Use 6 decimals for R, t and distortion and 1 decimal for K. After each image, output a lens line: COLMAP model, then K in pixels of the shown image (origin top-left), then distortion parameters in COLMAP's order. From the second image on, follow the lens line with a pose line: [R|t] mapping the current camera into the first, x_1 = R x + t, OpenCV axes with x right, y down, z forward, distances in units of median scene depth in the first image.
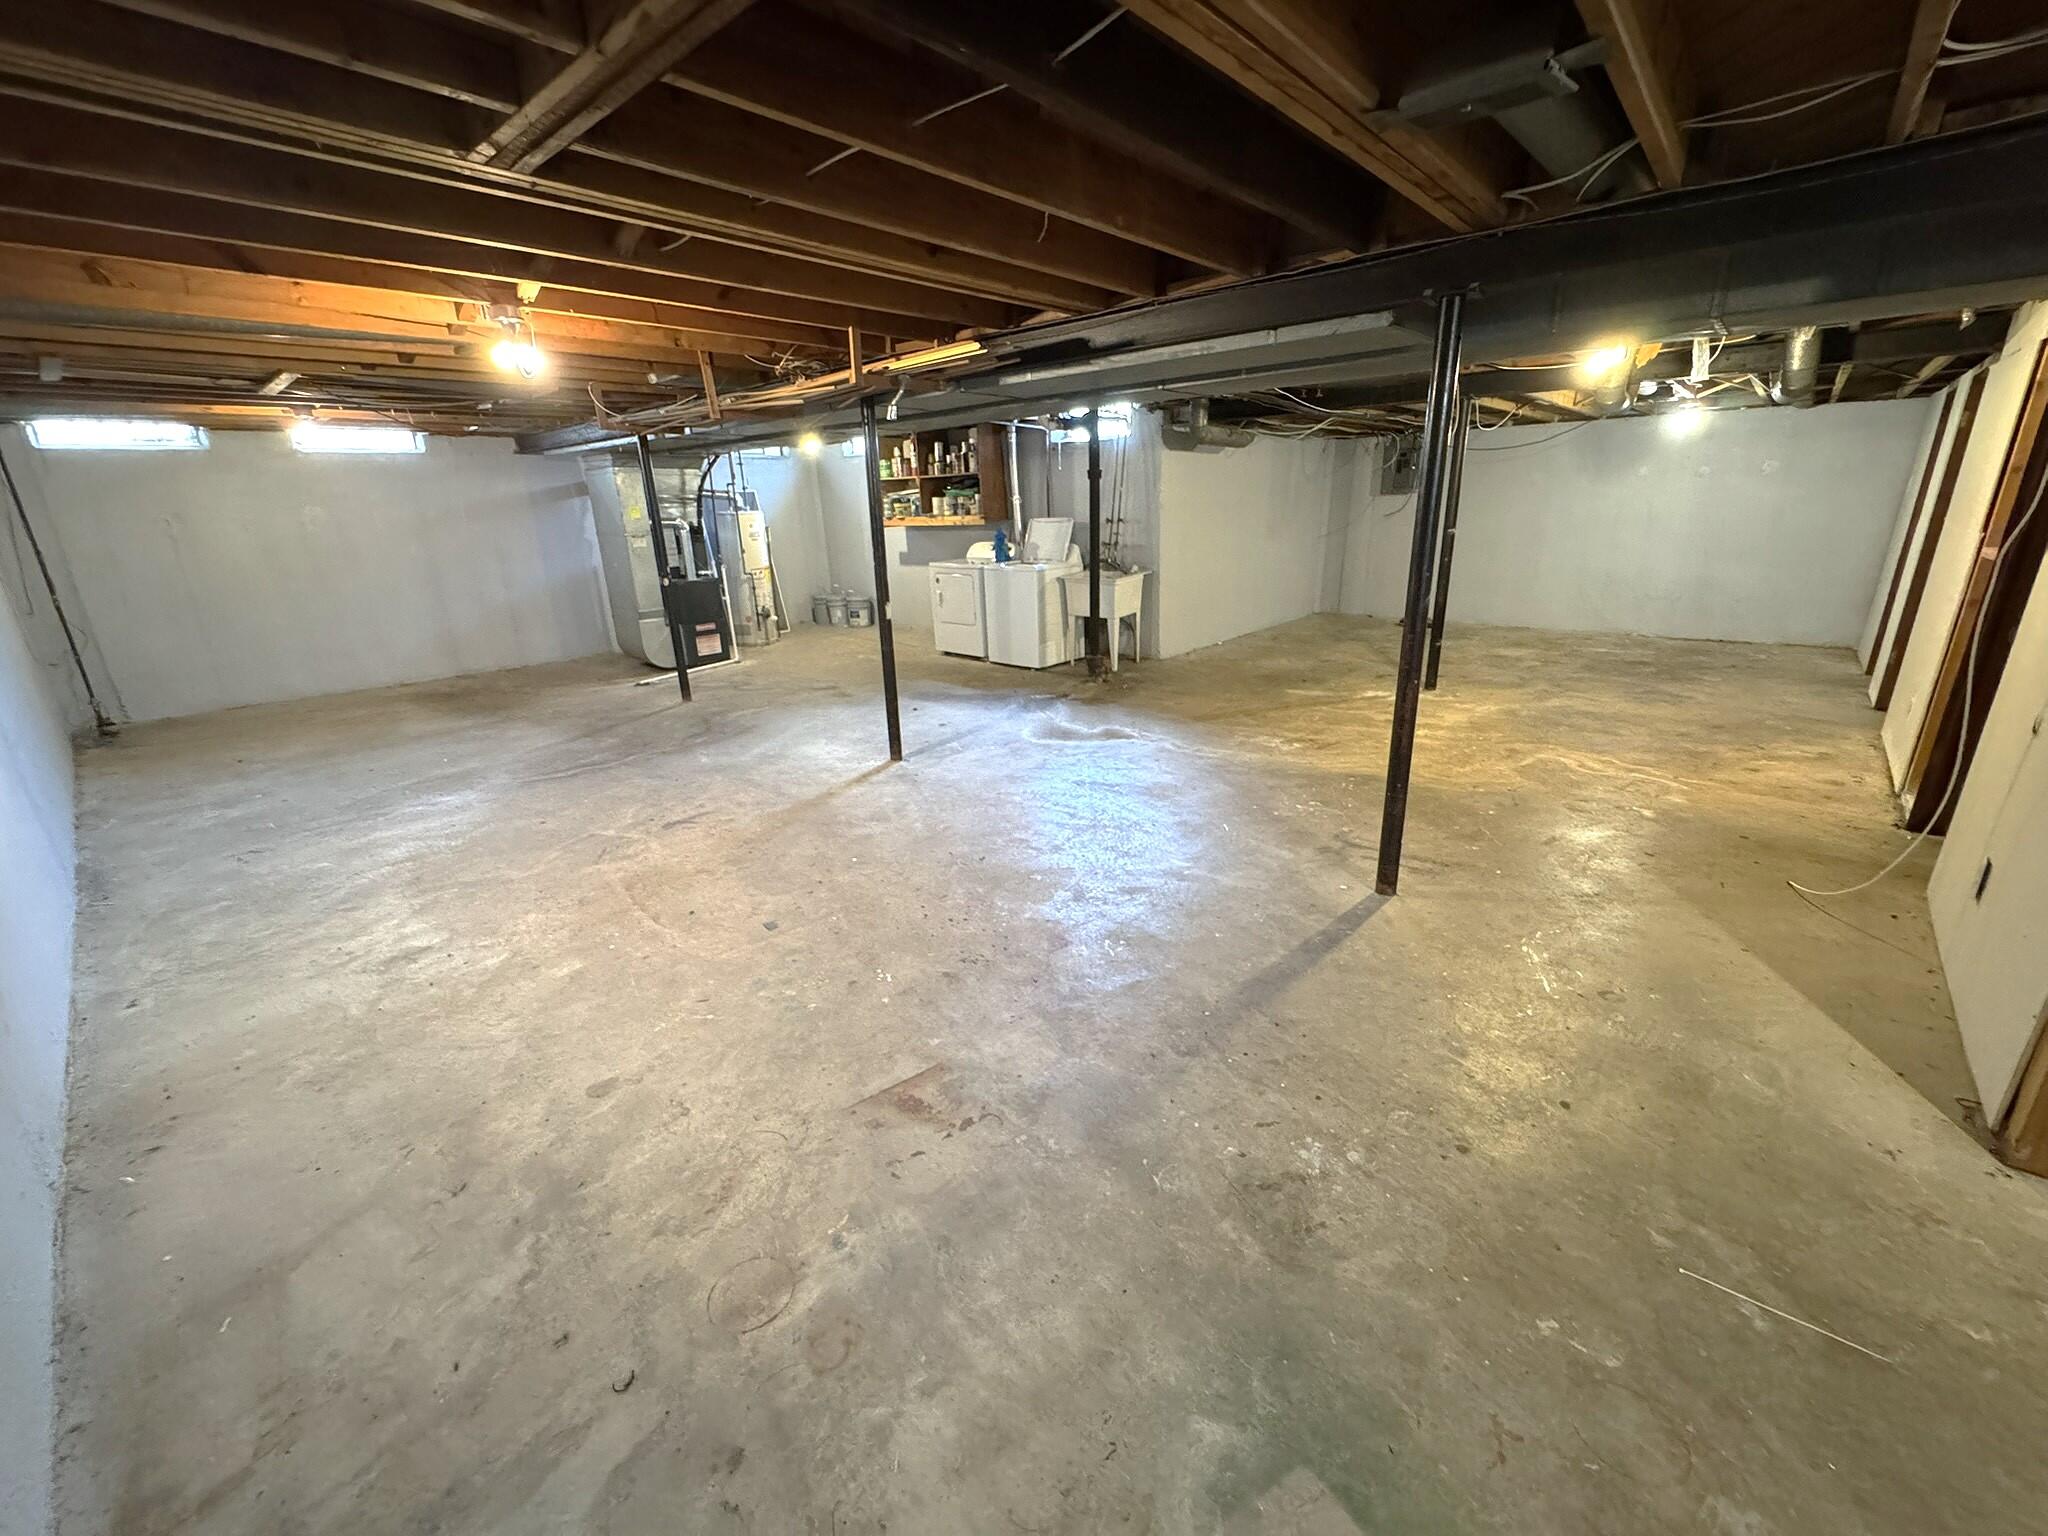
lens RADIAL K [[822.0, 0, 1016.9], [0, 822.0, 764.5], [0, 0, 1]] dist [-0.003383, 0.000550]
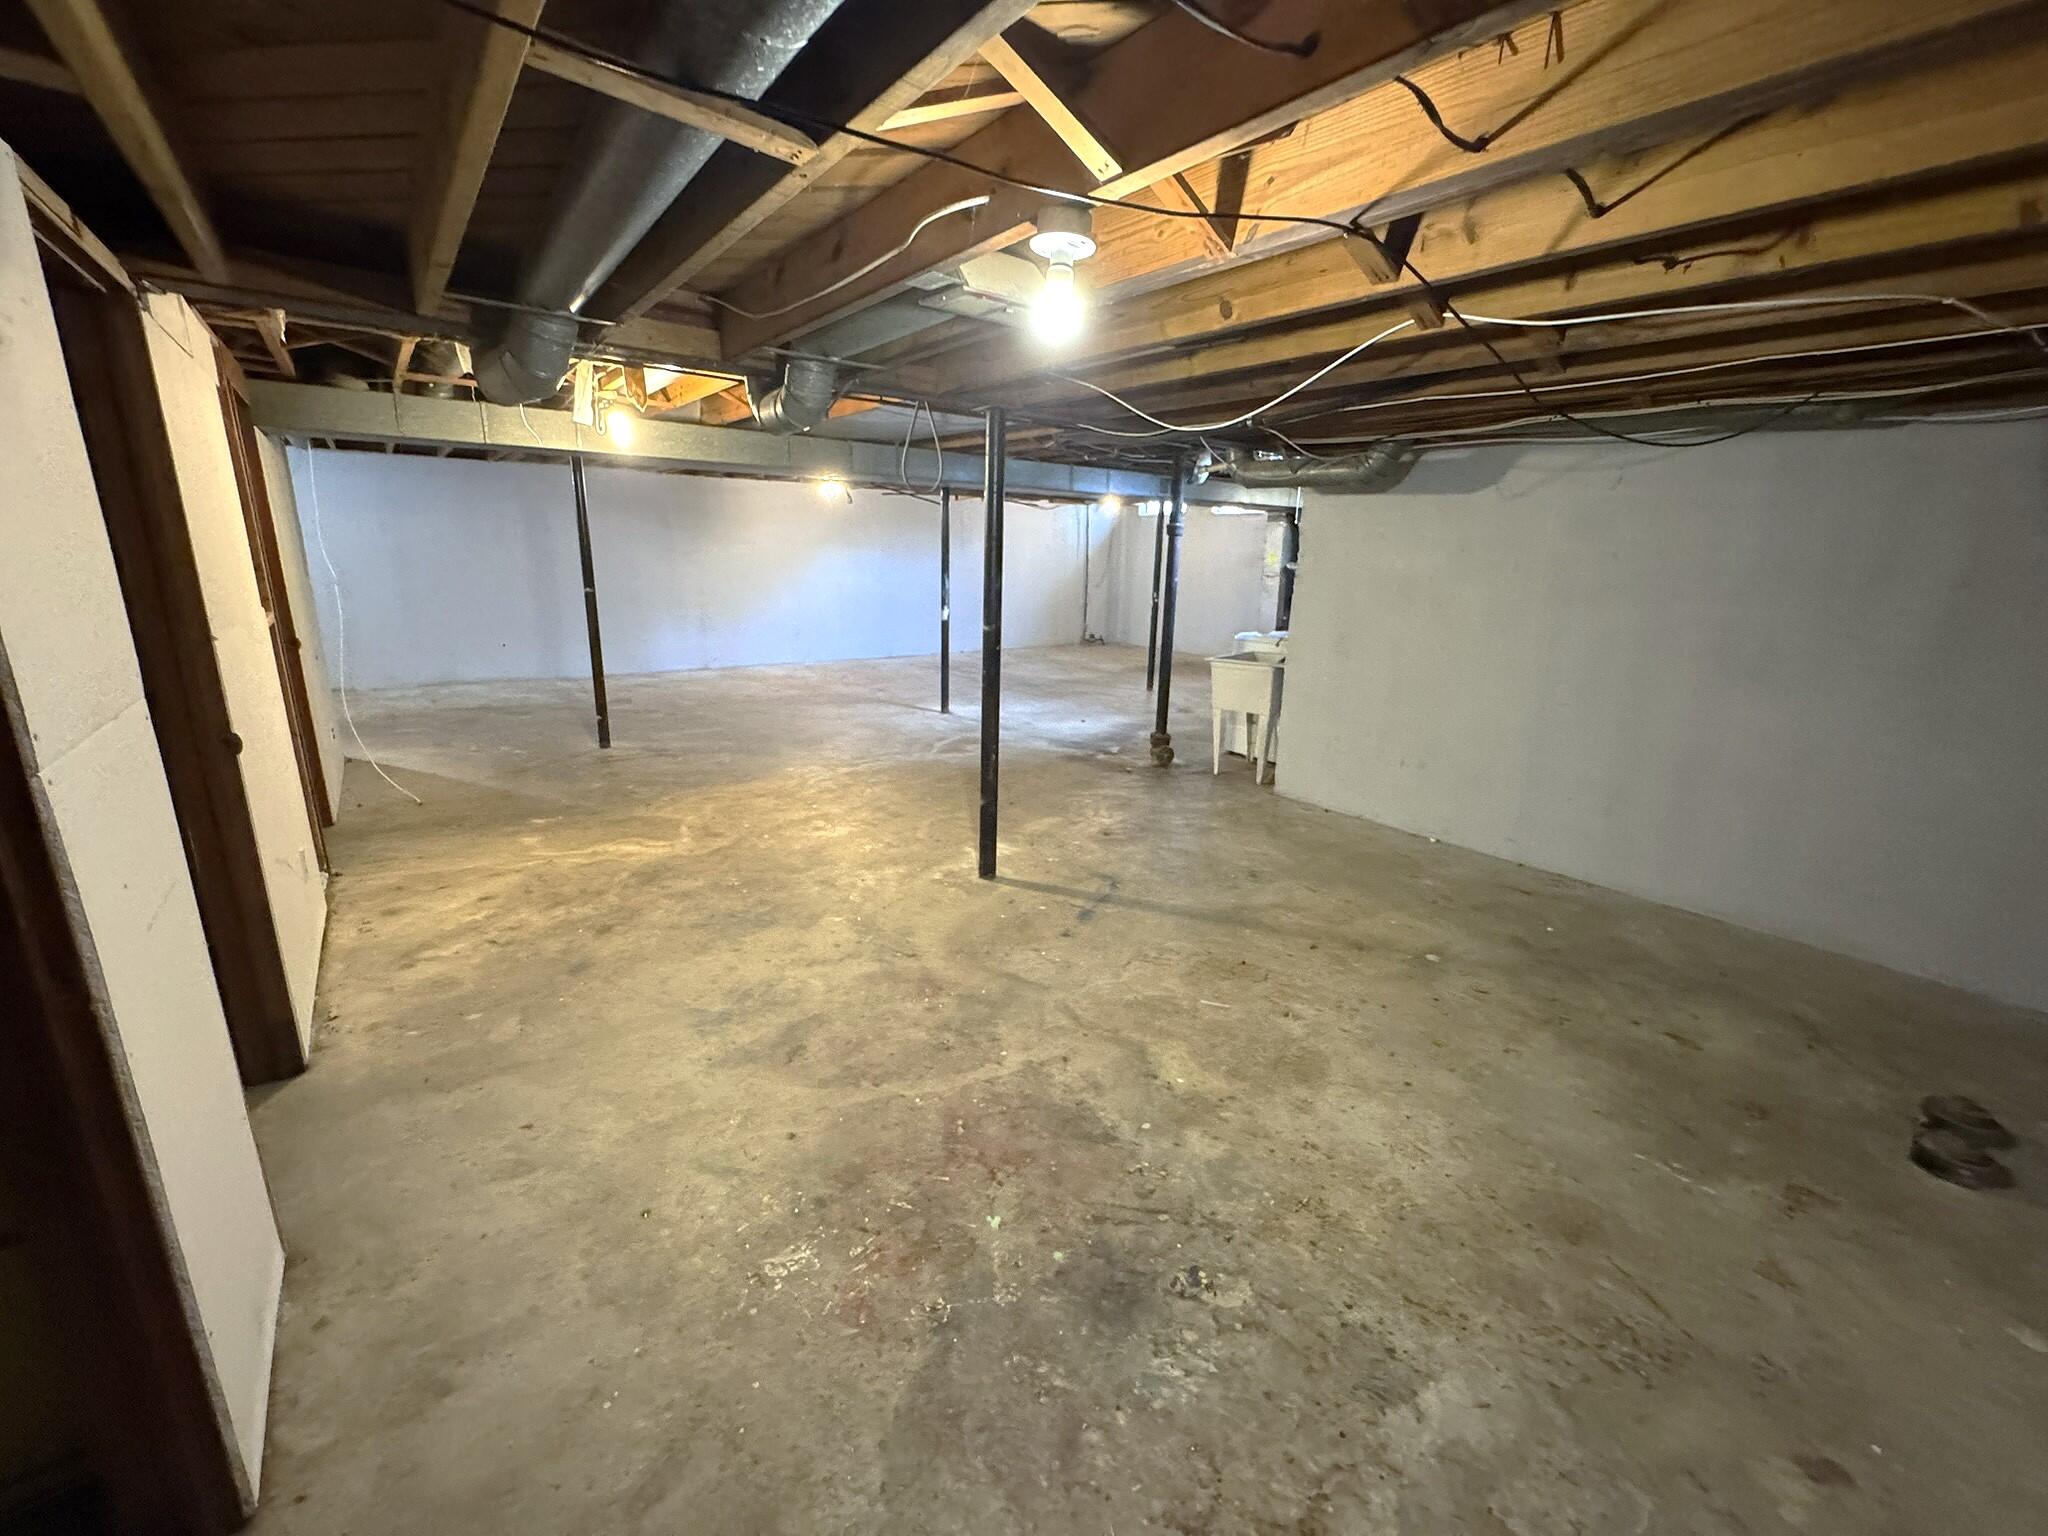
lens RADIAL K [[825.1, 0, 1024.0], [0, 825.1, 768.0], [0, 0, 1]] dist [-0.037956, 0.011502]
pose [[-0.178843, 0.272363, -0.945428, 1.459483], [-0.332552, 0.887632, 0.318620, -0.507595], [0.925972, 0.371387, -0.068172, 1.437607]]
